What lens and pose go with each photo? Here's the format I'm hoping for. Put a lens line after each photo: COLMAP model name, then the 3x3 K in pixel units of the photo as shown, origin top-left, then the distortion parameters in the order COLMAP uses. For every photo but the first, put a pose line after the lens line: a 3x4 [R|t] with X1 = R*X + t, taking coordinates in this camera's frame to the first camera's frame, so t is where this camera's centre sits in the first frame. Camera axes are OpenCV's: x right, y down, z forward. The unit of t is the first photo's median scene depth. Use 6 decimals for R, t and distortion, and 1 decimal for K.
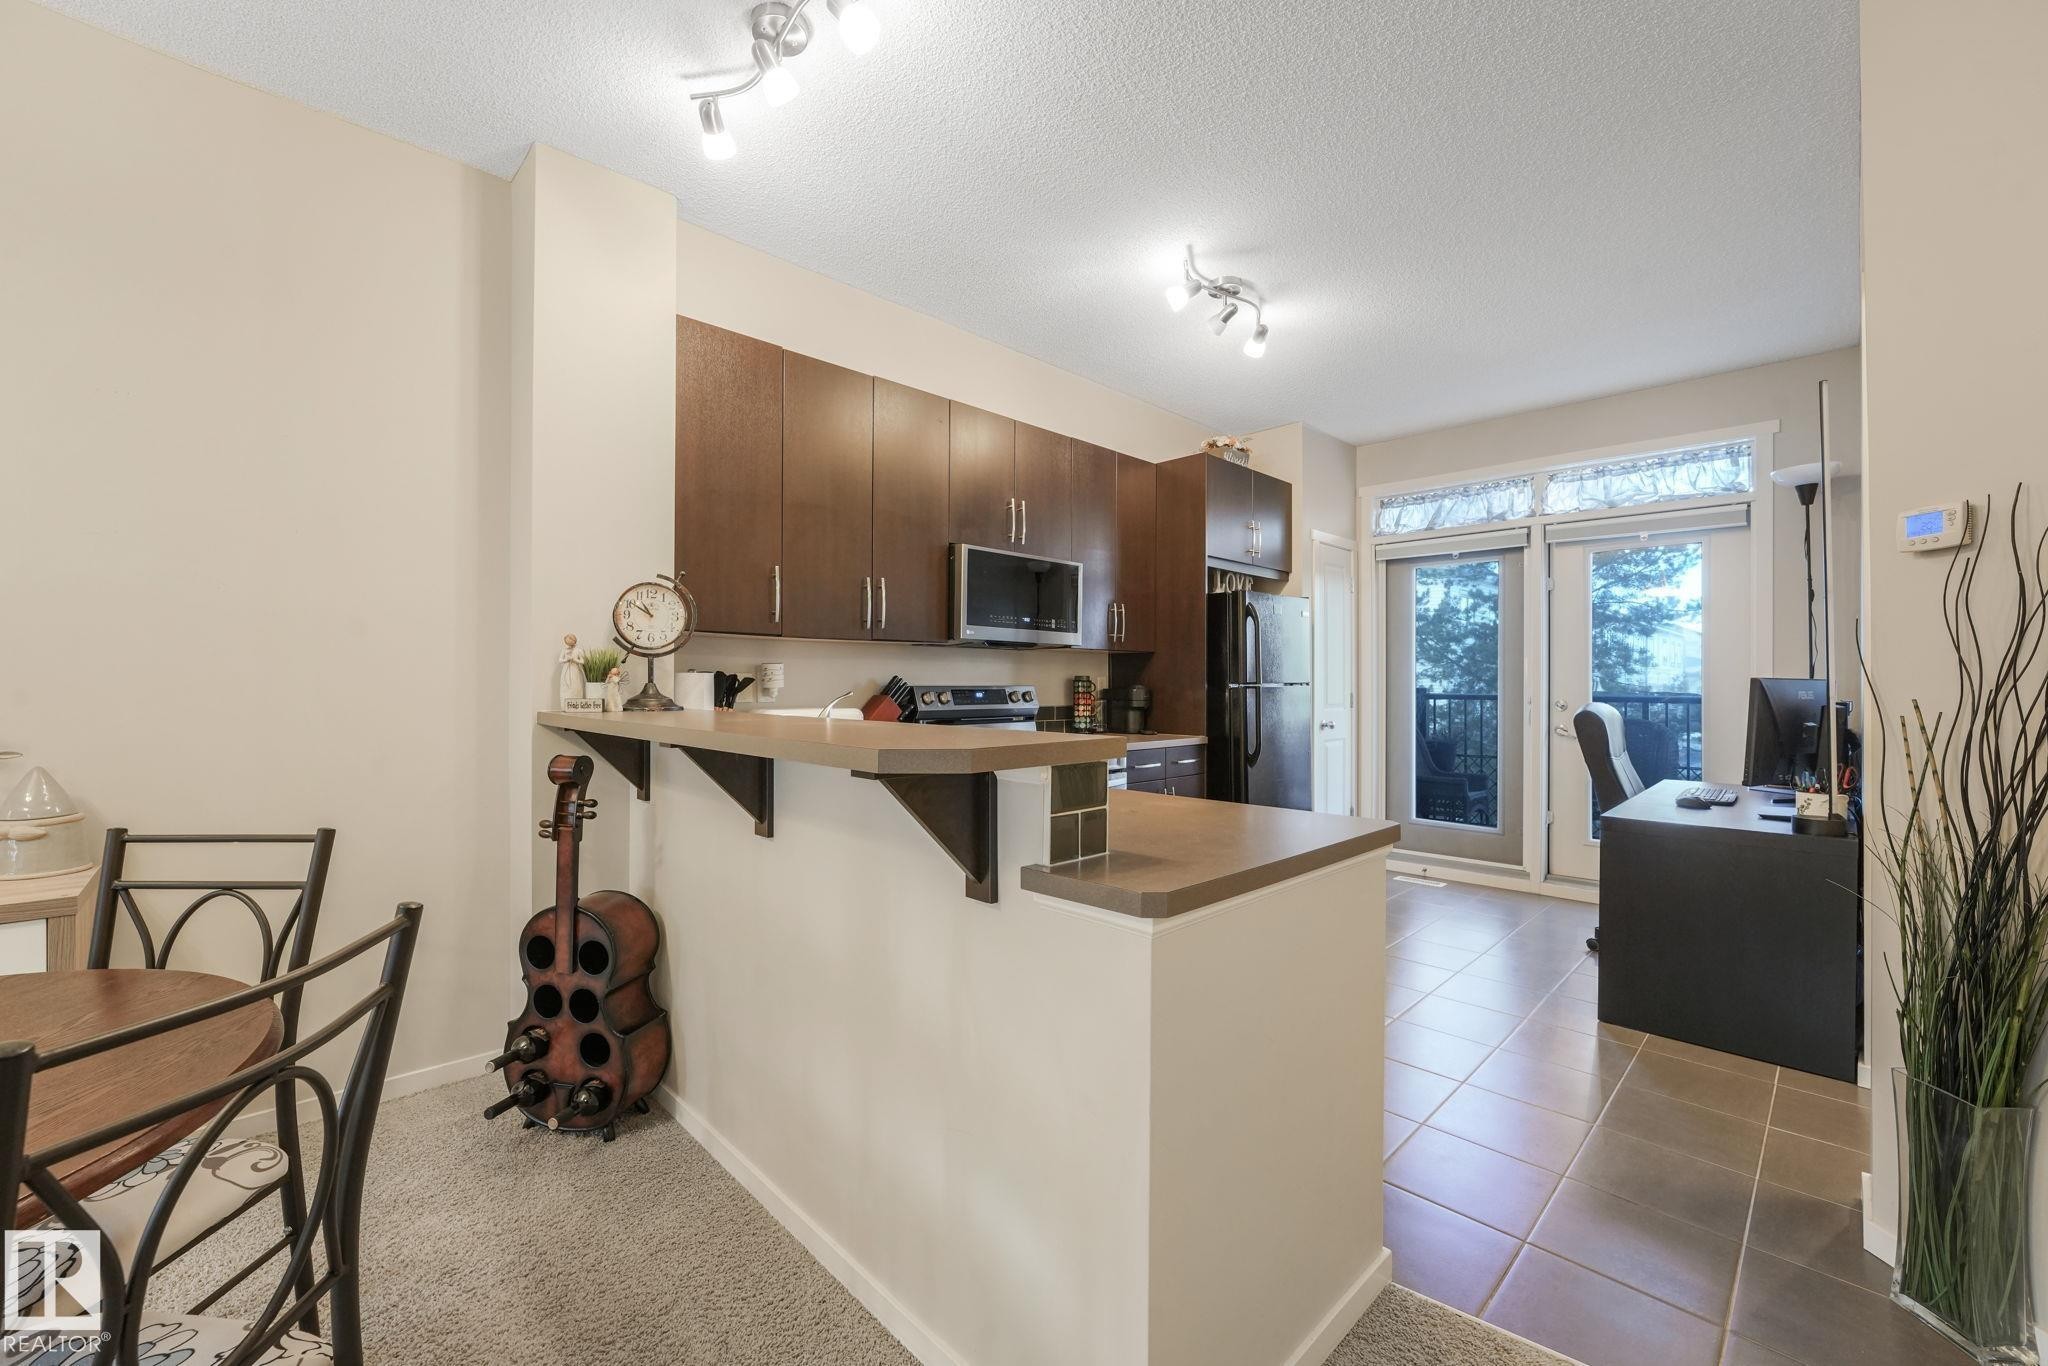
lens RADIAL K [[809.8, 0, 1025.9], [0, 809.8, 680.7], [0, 0, 1]] dist [-0.015046, 0.000068]
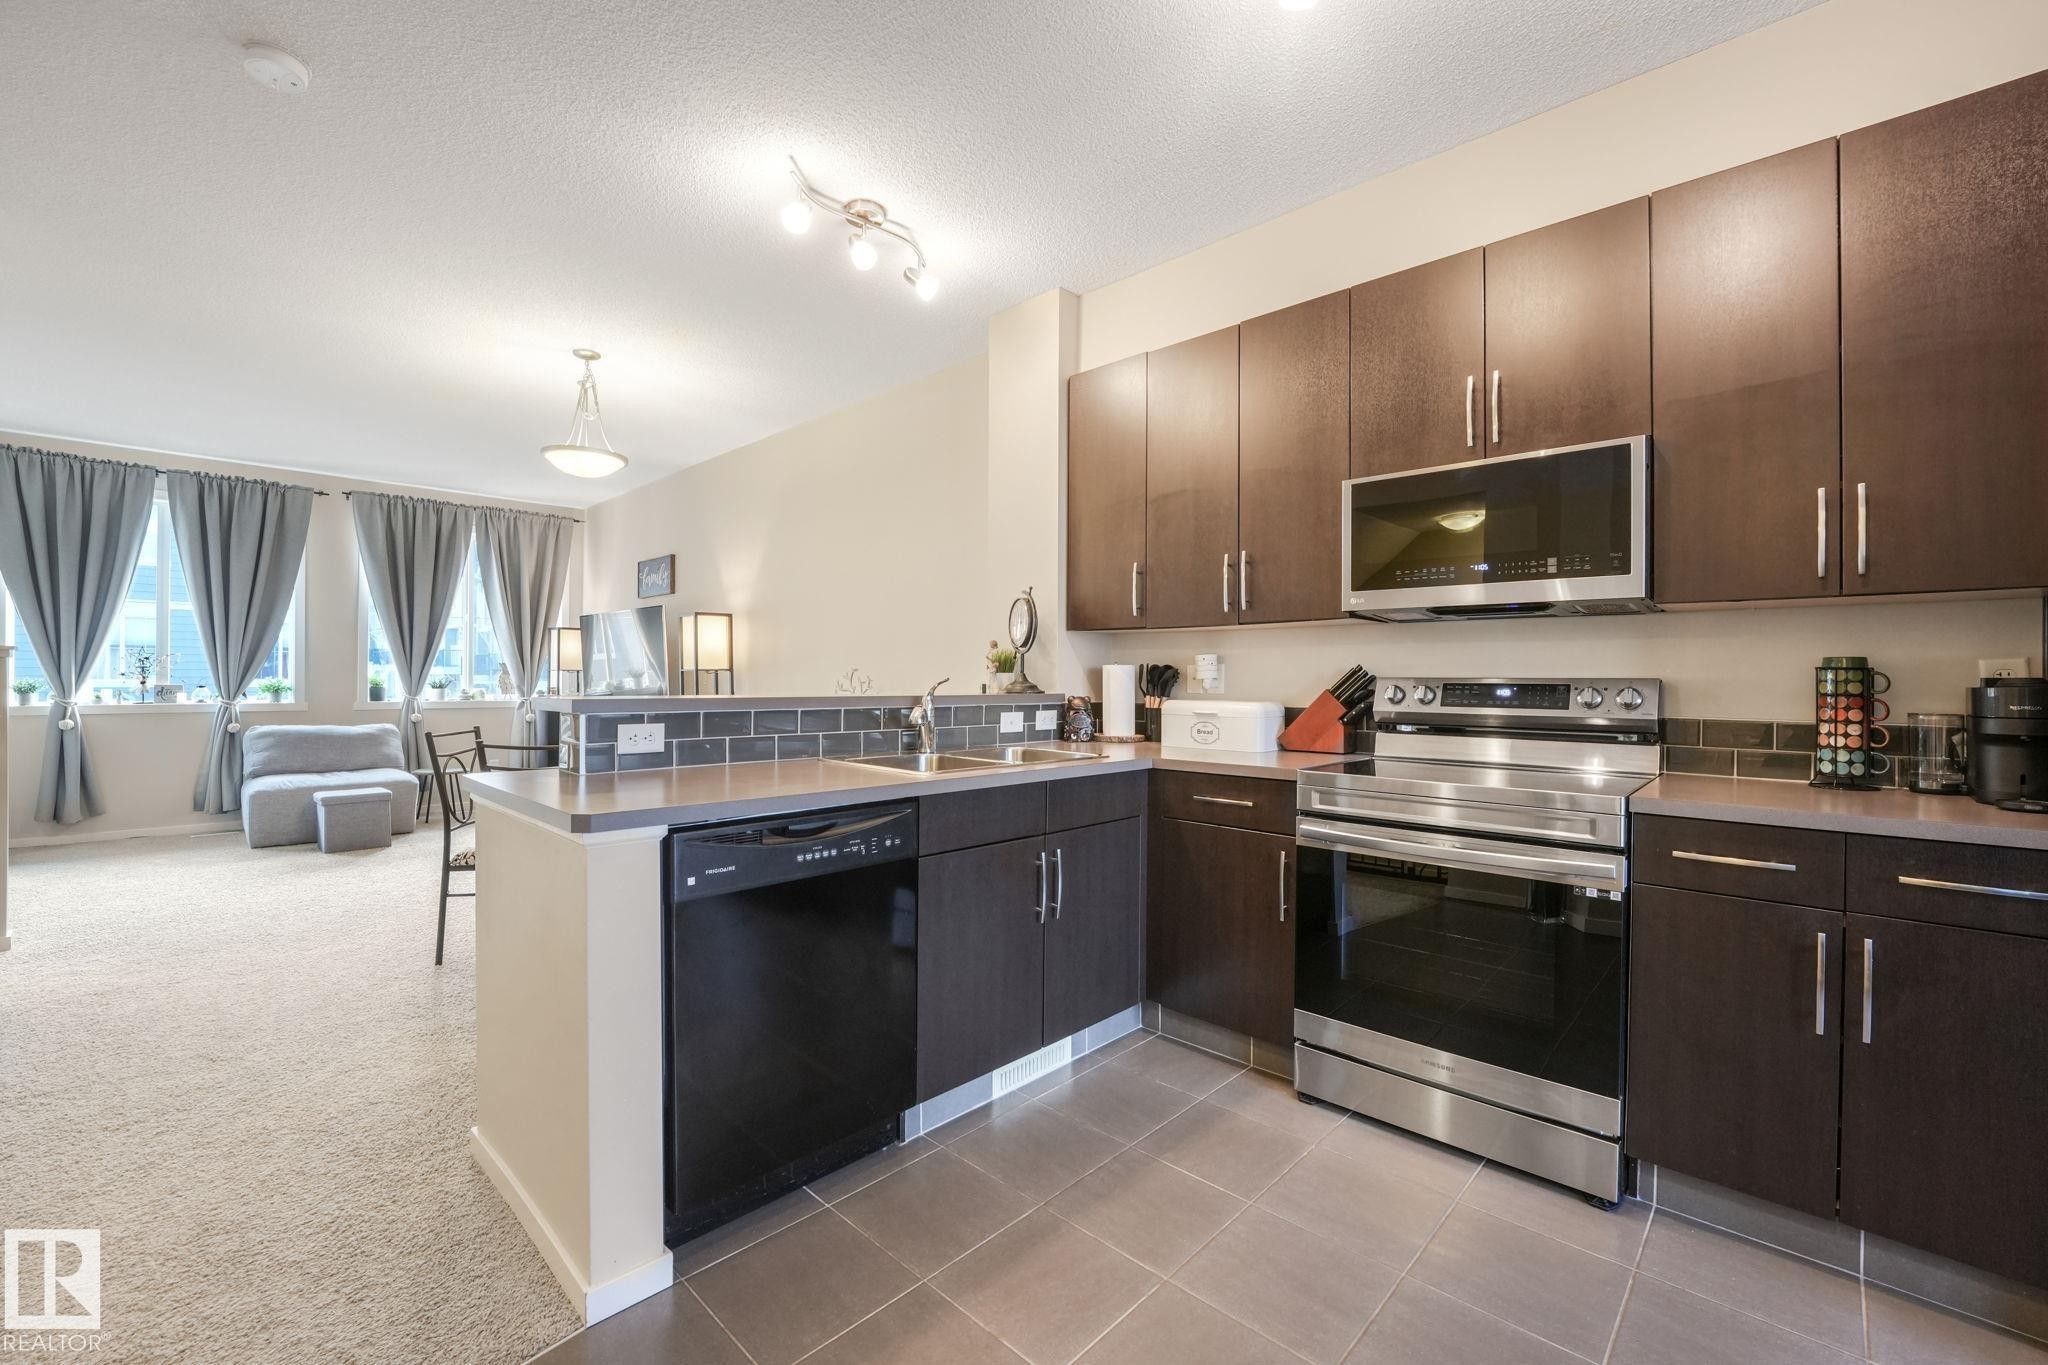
lens RADIAL K [[838.3, 0, 1023.1], [0, 838.3, 679.5], [0, 0, 1]] dist [-0.028075, 0.004593]
pose [[0.029172, -0.001809, -0.999573, 0.761202], [-0.003217, 0.999993, -0.001904, 0.012969], [0.999569, 0.003272, 0.029166, 0.800836]]
